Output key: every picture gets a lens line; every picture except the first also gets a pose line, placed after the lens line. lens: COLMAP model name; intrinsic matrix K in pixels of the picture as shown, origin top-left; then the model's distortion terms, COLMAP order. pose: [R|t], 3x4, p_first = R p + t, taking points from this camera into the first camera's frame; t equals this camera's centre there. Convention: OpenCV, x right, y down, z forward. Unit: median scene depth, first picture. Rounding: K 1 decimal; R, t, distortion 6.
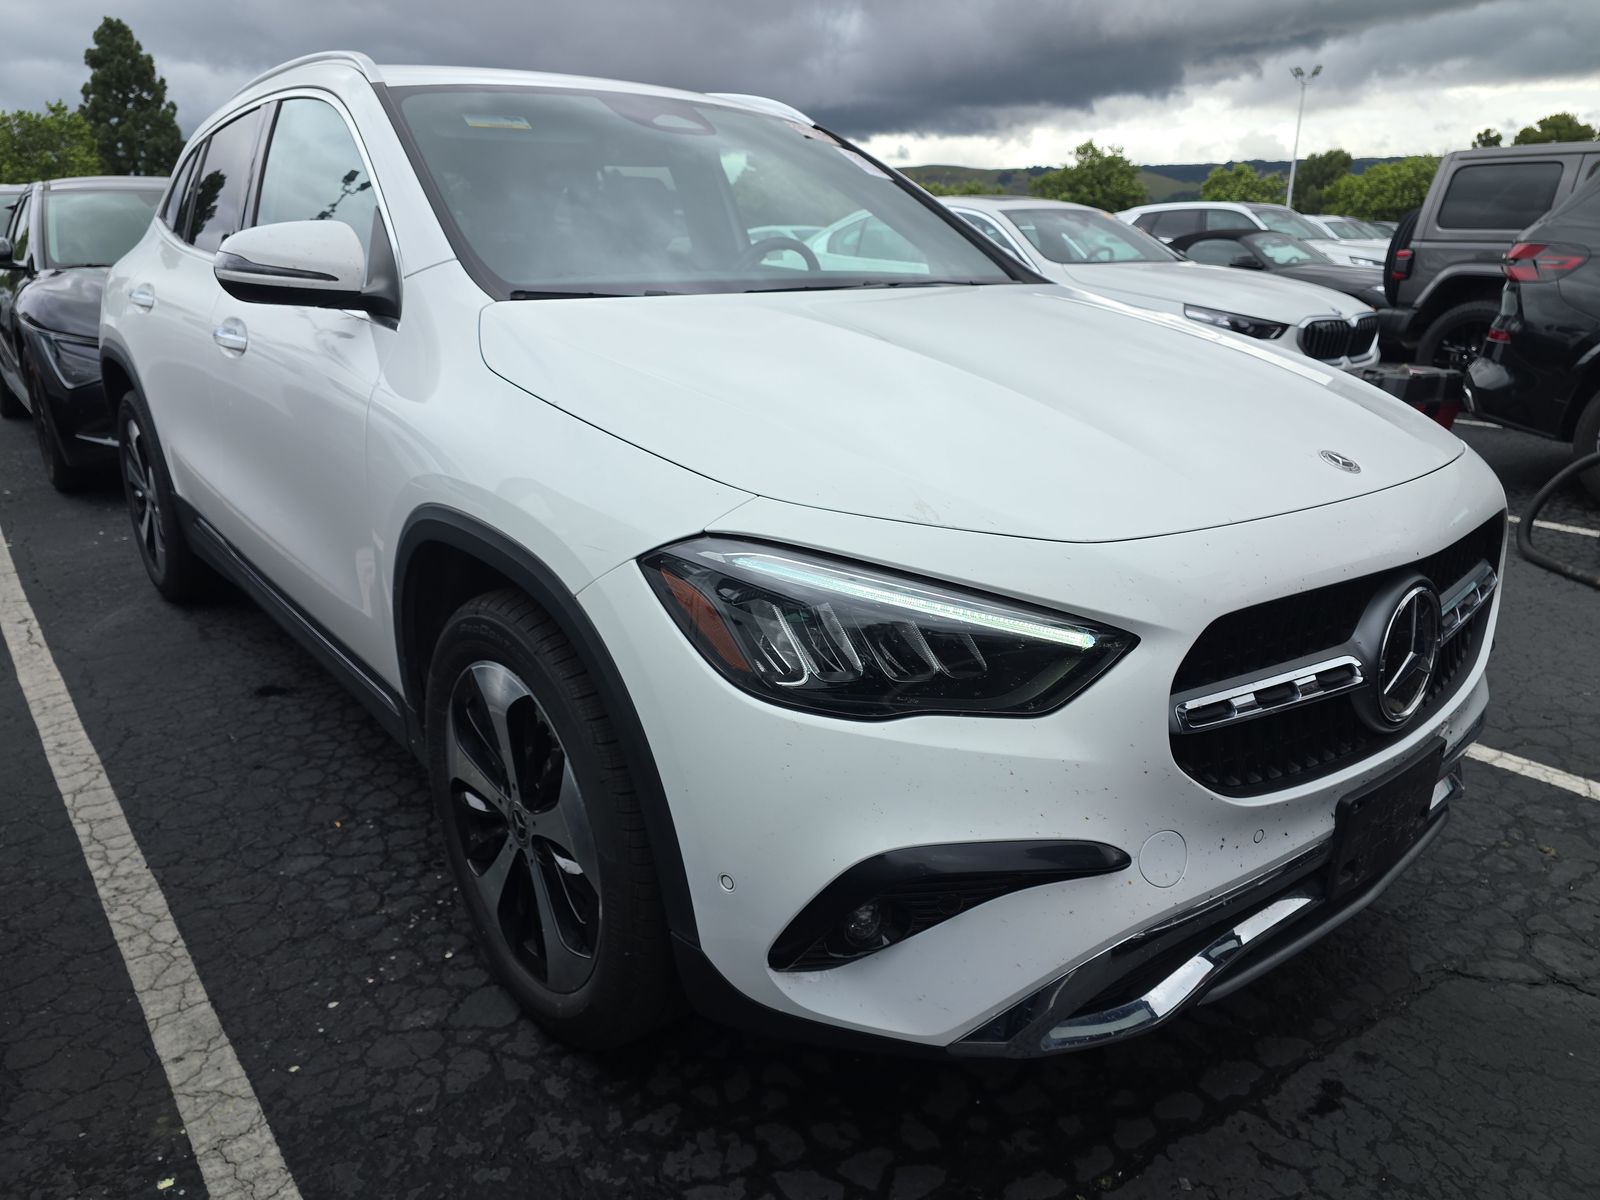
lens RADIAL K [[1054.2, 0, 800.0], [0, 1054.2, 600.0], [0, 0, 1]] dist [0.065786, -0.061898]
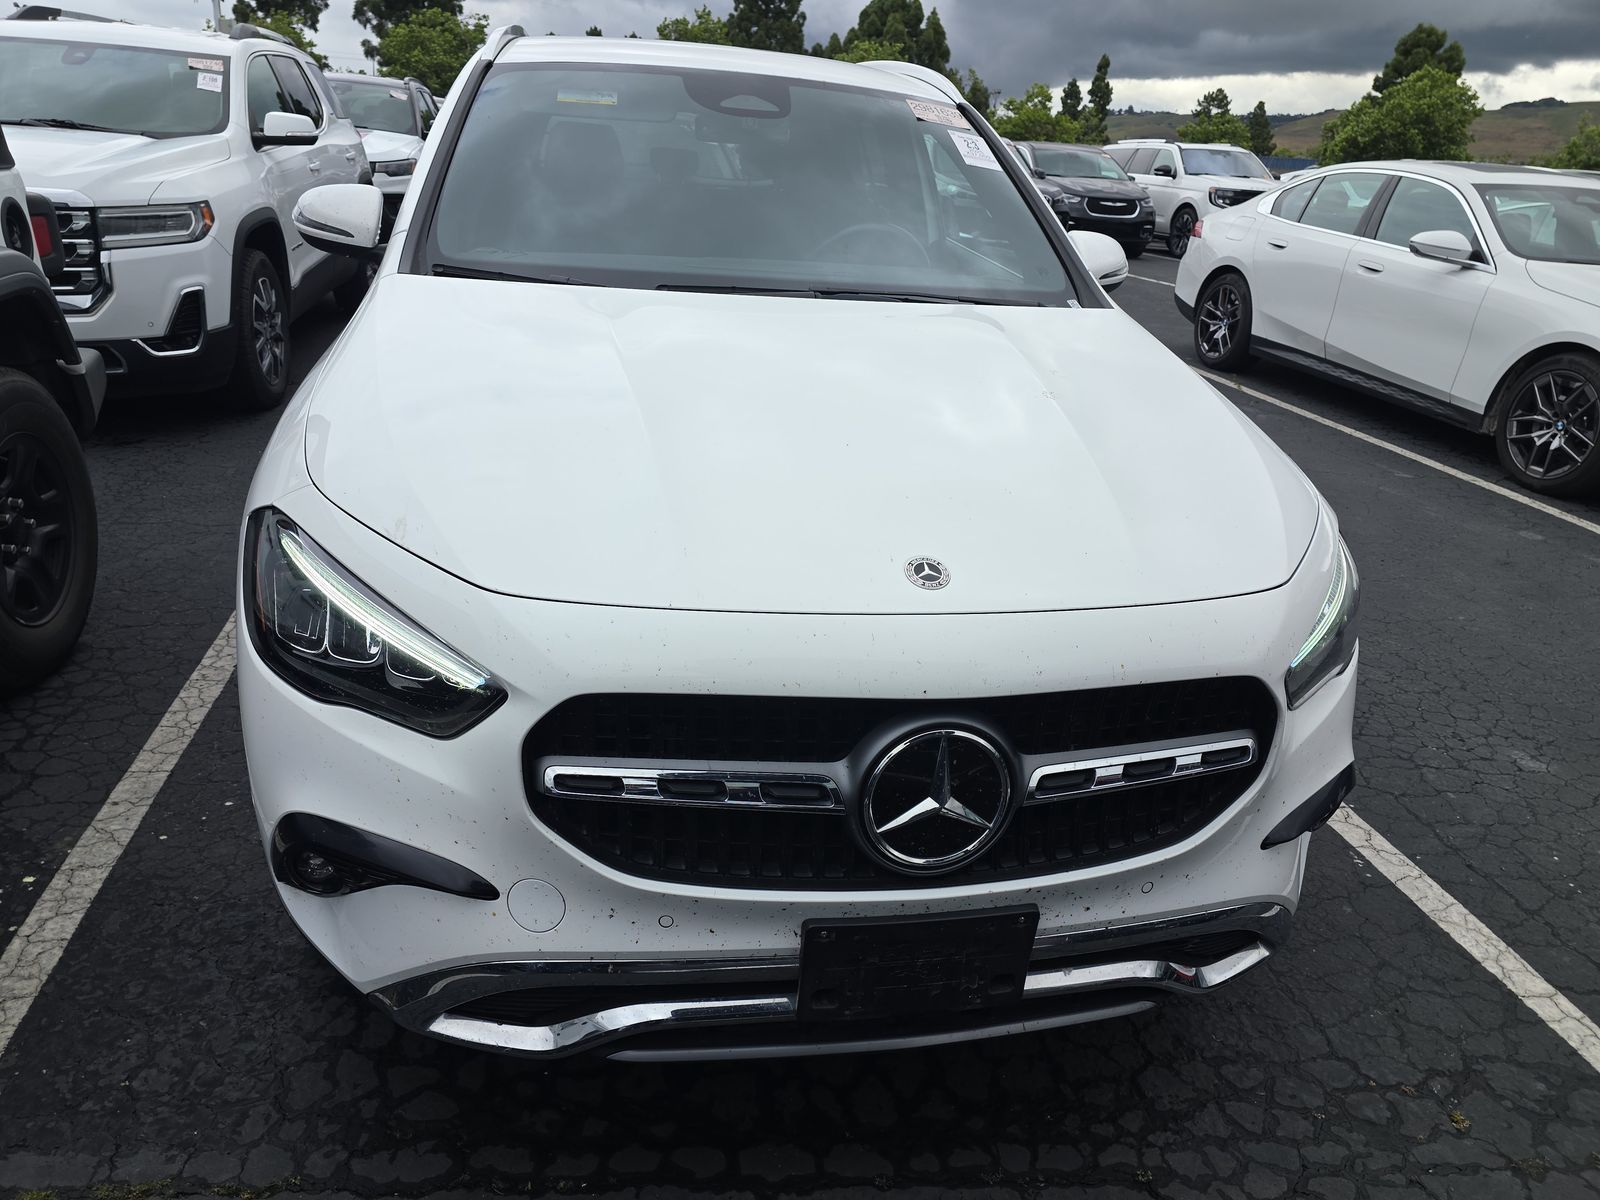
lens RADIAL K [[1054.2, 0, 800.0], [0, 1054.2, 600.0], [0, 0, 1]] dist [0.065786, -0.061898]
pose [[0.881513, 0.238273, -0.407627, 0.768586], [-0.211731, 0.971142, 0.109789, -0.179319], [0.422024, -0.010473, 0.906524, 0.143112]]
